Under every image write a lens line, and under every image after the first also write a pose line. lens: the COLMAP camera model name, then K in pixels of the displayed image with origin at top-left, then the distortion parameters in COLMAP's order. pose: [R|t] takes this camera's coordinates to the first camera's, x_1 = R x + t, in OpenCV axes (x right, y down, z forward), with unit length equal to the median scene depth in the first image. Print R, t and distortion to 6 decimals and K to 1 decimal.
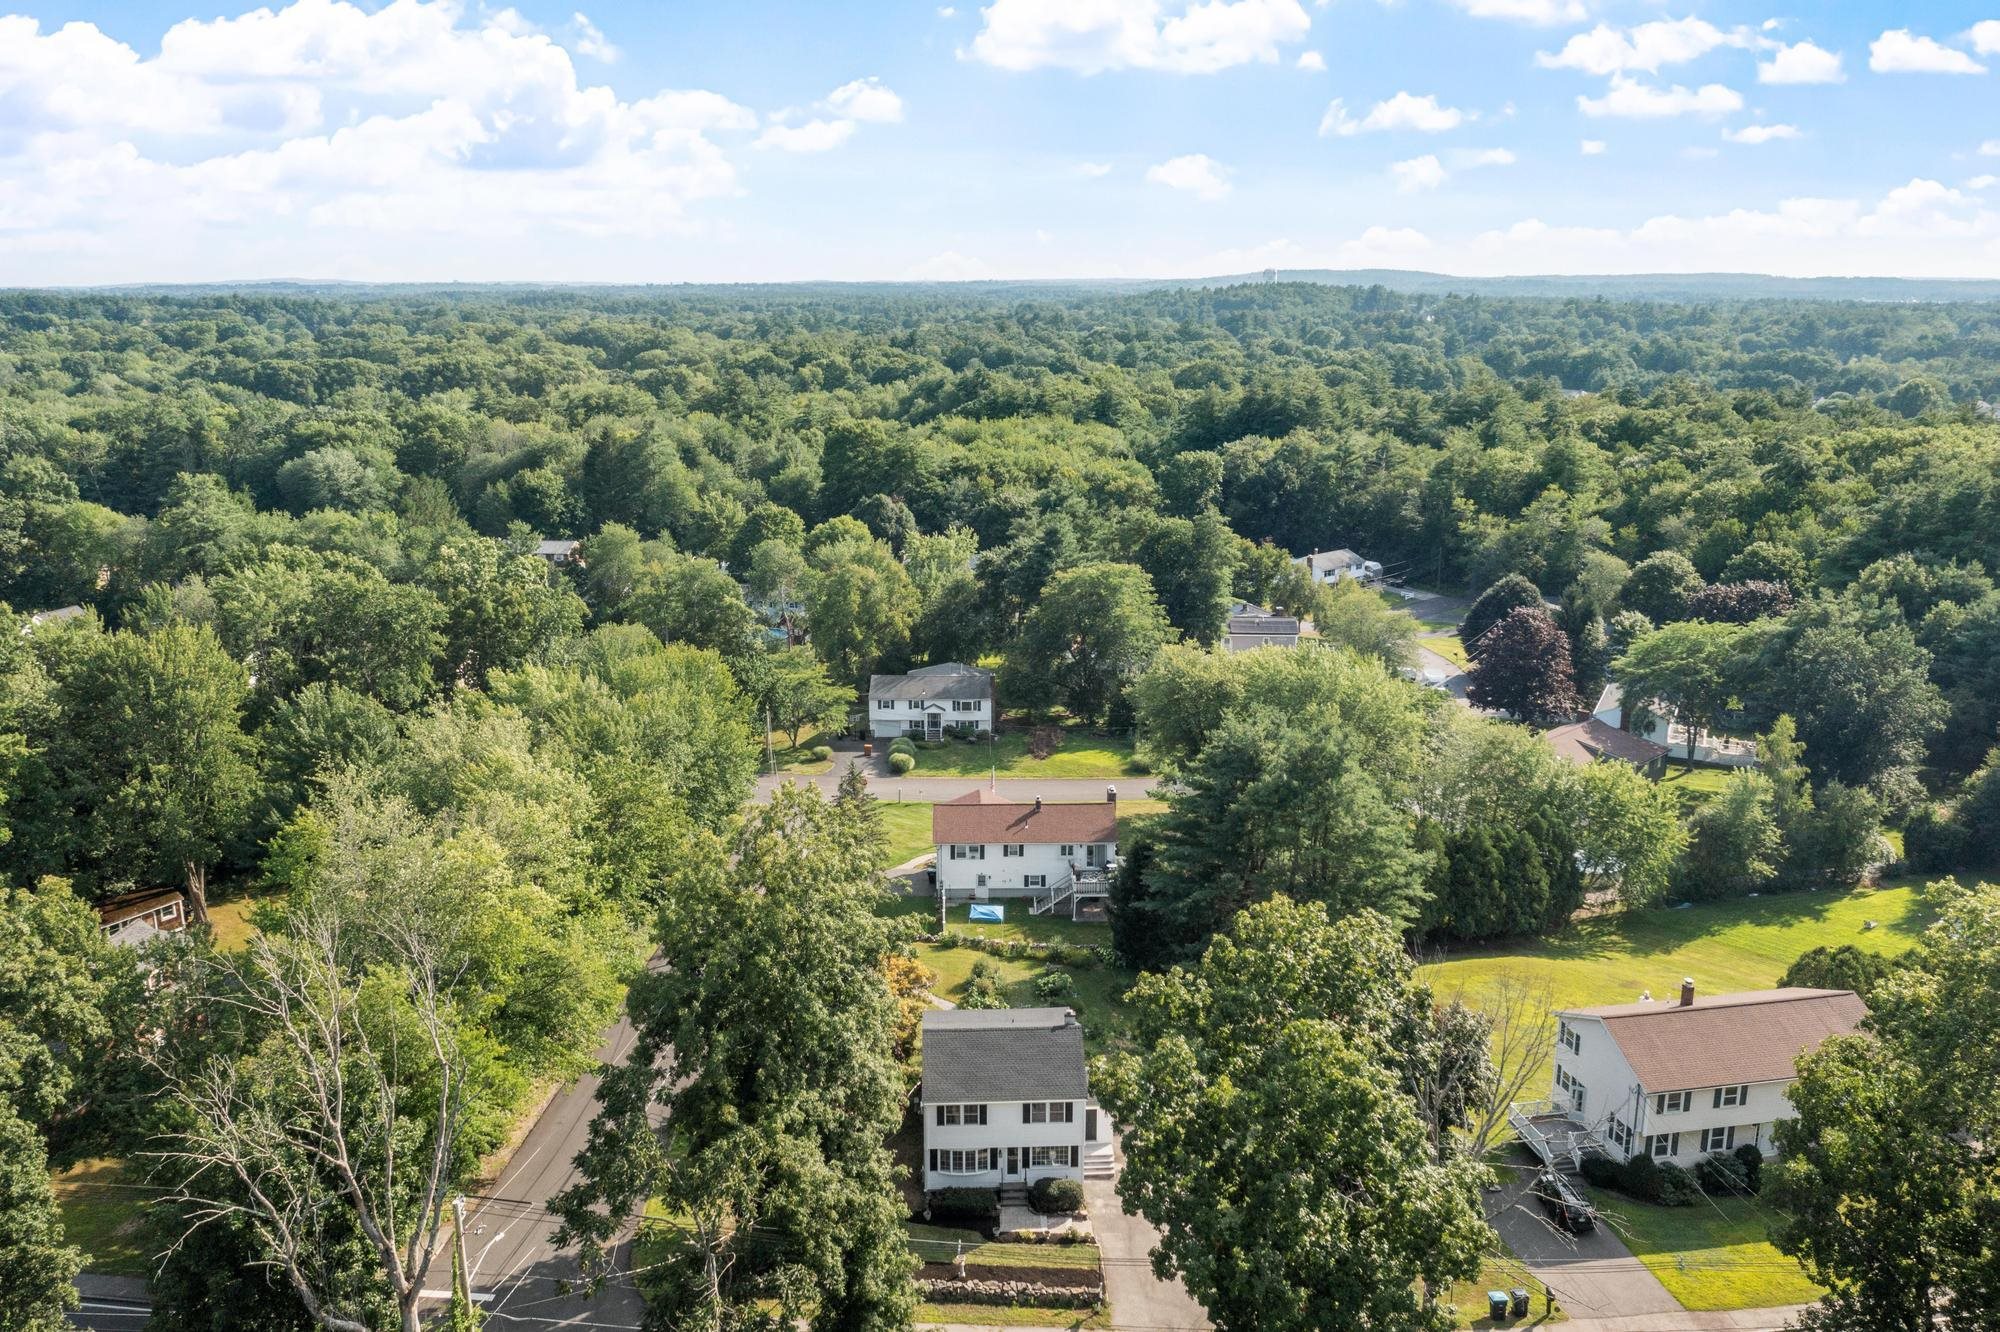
lens RADIAL K [[1582.3, 0, 1000.0], [0, 1582.3, 666.0], [0, 0, 1]] dist [-0.021934, 0.007188]
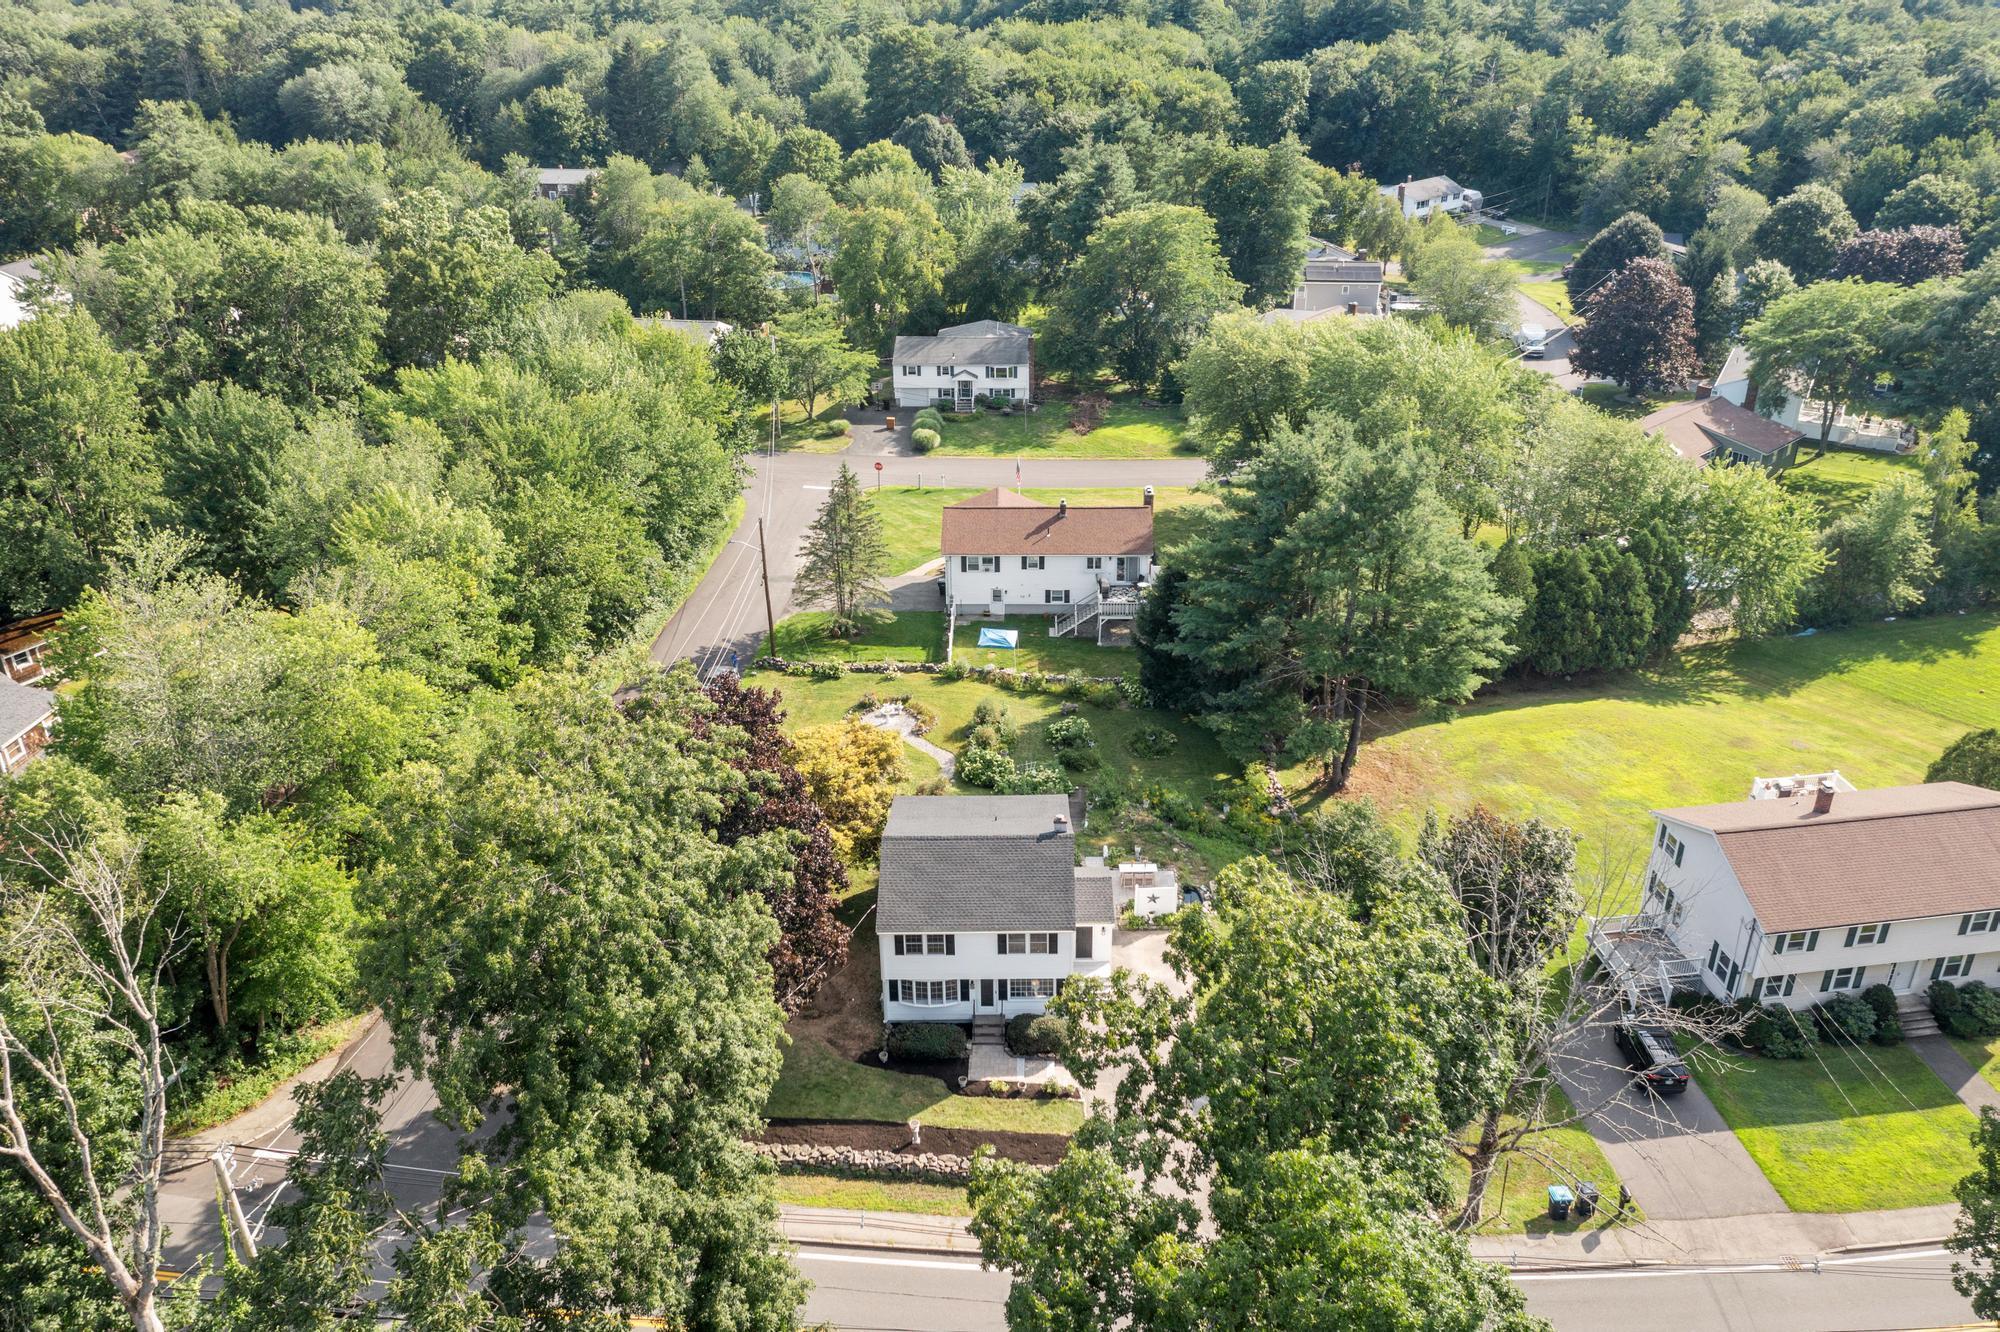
lens RADIAL K [[1562.8, 0, 996.2], [0, 1562.8, 650.4], [0, 0, 1]] dist [-0.019318, 0.006096]
pose [[0.998548, 0.012714, -0.052350, 0.025293], [-0.000295, 0.973030, 0.230679, -0.026614], [0.053871, -0.230329, 0.971621, 0.107907]]
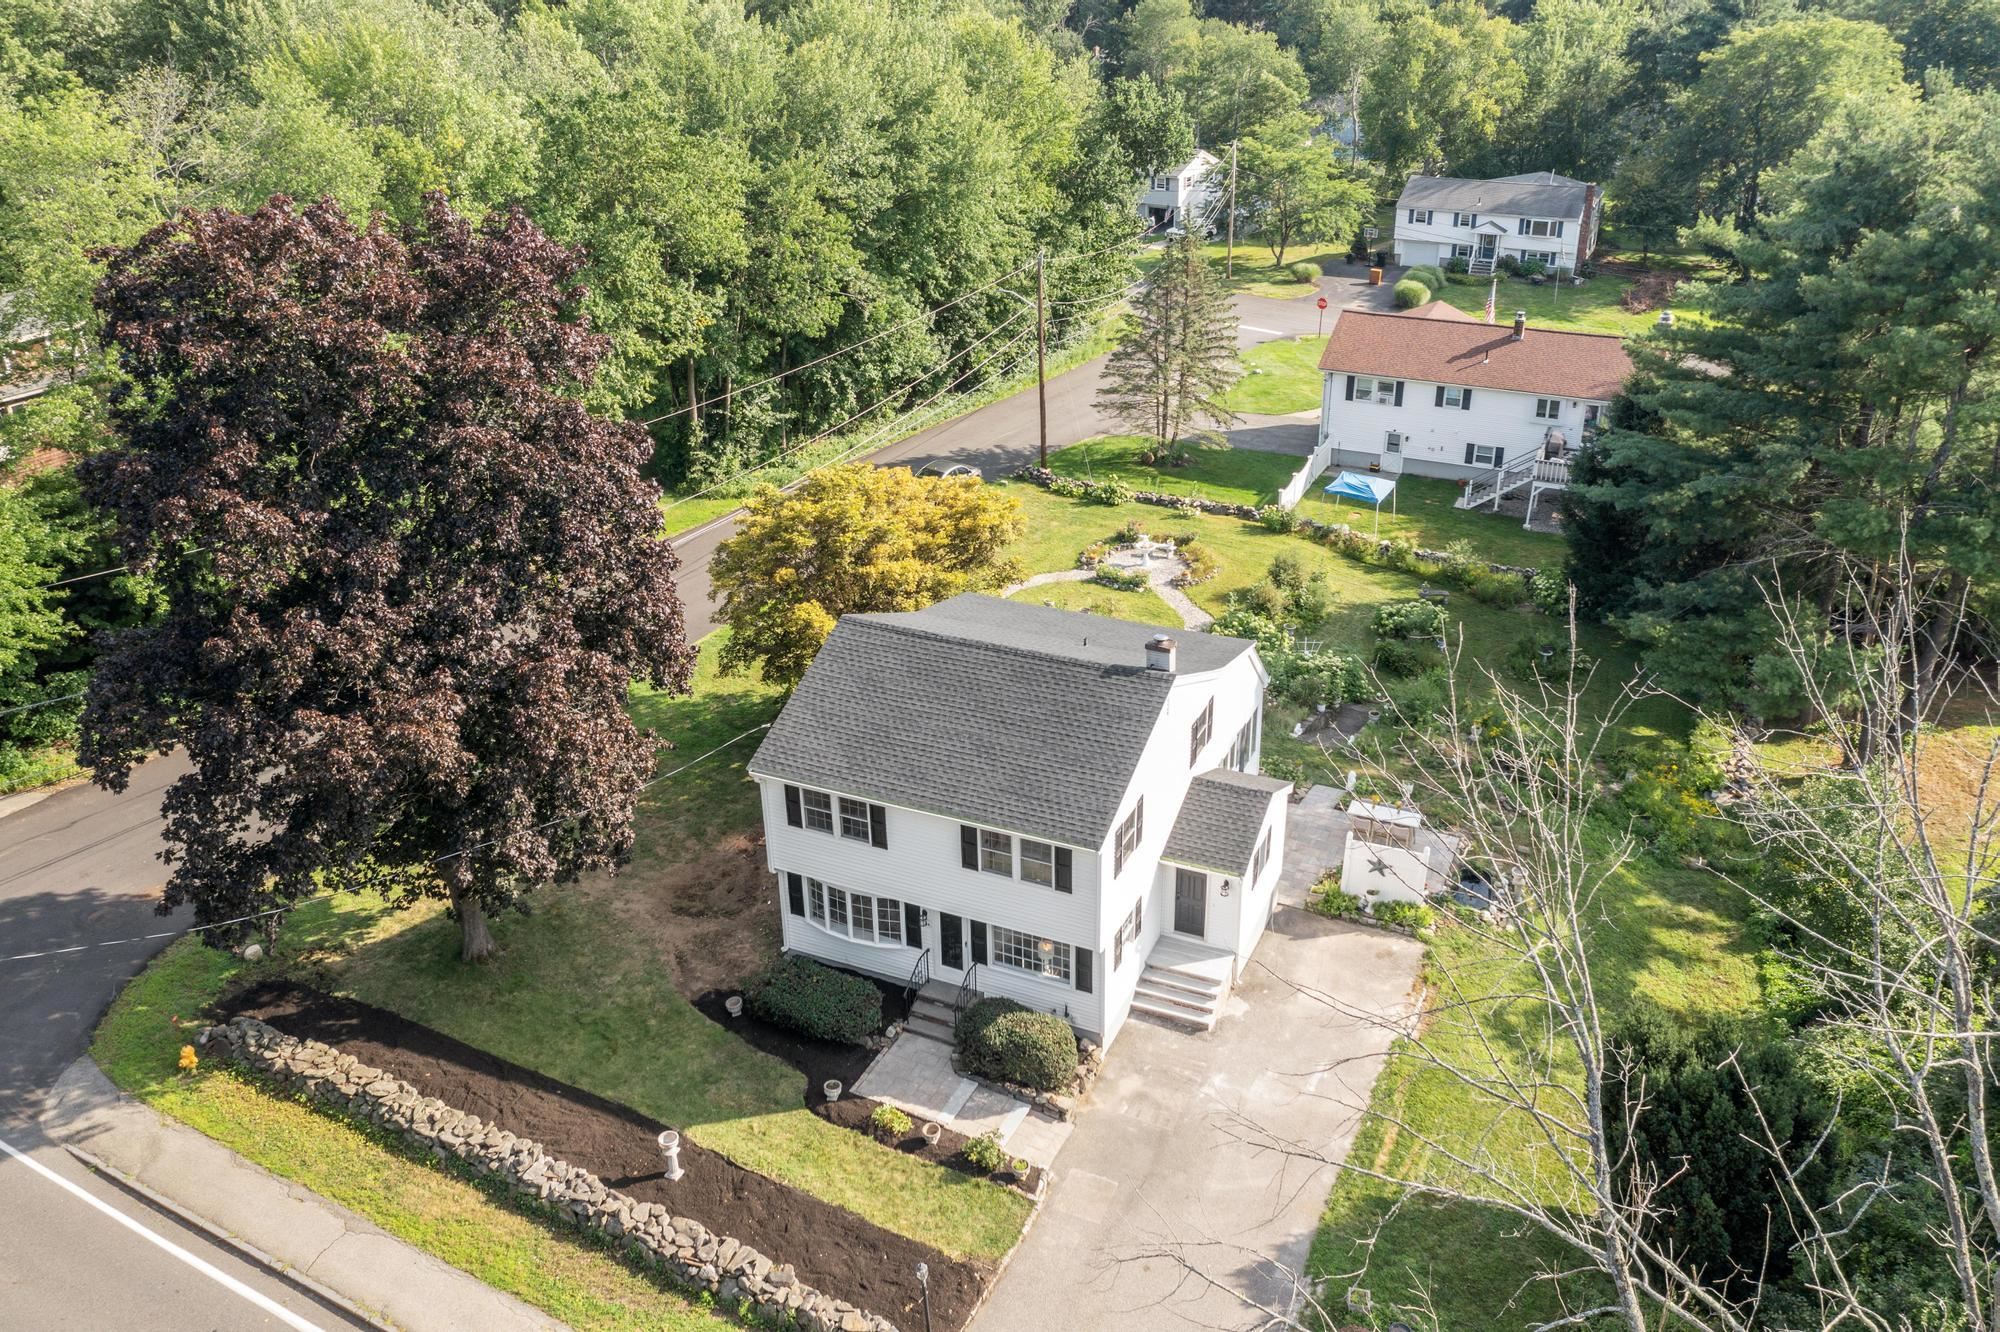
lens RADIAL K [[1562.8, 0, 996.2], [0, 1562.8, 650.4], [0, 0, 1]] dist [-0.019318, 0.006096]
pose [[0.889144, 0.187125, -0.417621, 0.086079], [-0.089009, 0.965865, 0.243274, 0.060503], [0.448888, -0.179133, 0.875449, 0.299345]]
